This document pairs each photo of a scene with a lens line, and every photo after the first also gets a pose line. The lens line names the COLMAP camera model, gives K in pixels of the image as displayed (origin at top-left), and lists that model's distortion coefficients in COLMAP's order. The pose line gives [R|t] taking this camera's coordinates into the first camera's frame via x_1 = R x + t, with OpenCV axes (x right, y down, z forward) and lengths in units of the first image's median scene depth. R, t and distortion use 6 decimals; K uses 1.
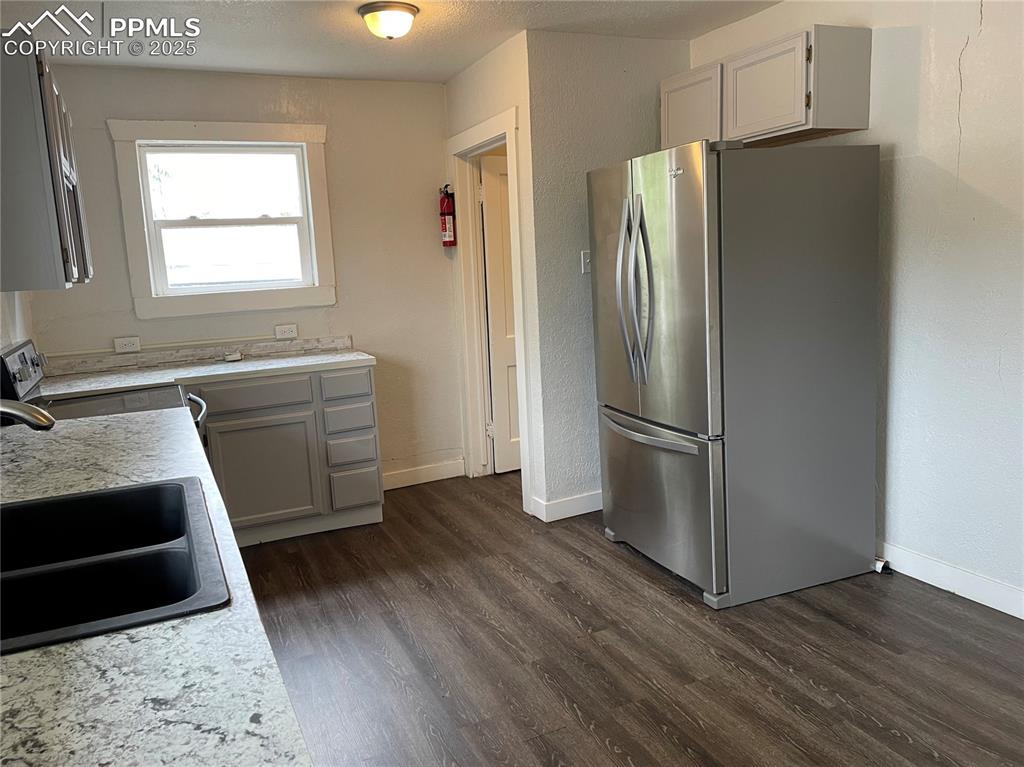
lens RADIAL K [[772.0, 0, 512.0], [0, 772.0, 382.7], [0, 0, 1]] dist [0.062718, -0.031441]
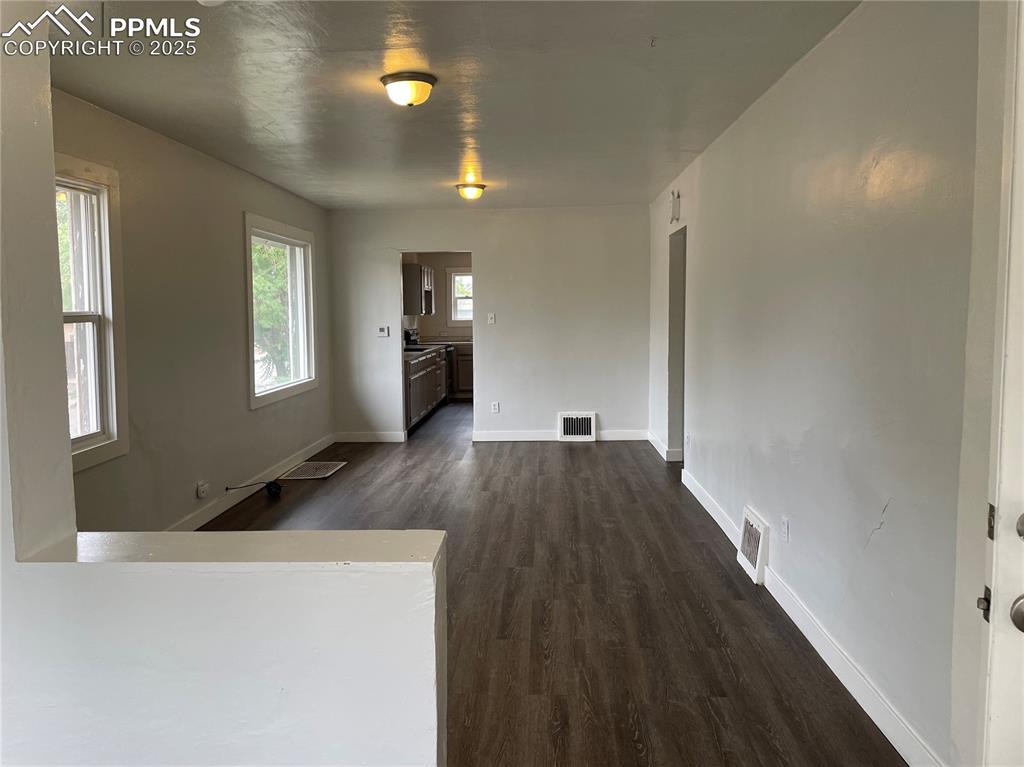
lens RADIAL K [[772.0, 0, 511.9], [0, 772.0, 382.3], [0, 0, 1]] dist [0.062718, -0.031441]
pose [[0.887079, 0.086038, -0.453528, 1.199379], [-0.114357, 0.992811, -0.035334, 0.222862], [0.447228, 0.083208, 0.890541, -1.666855]]
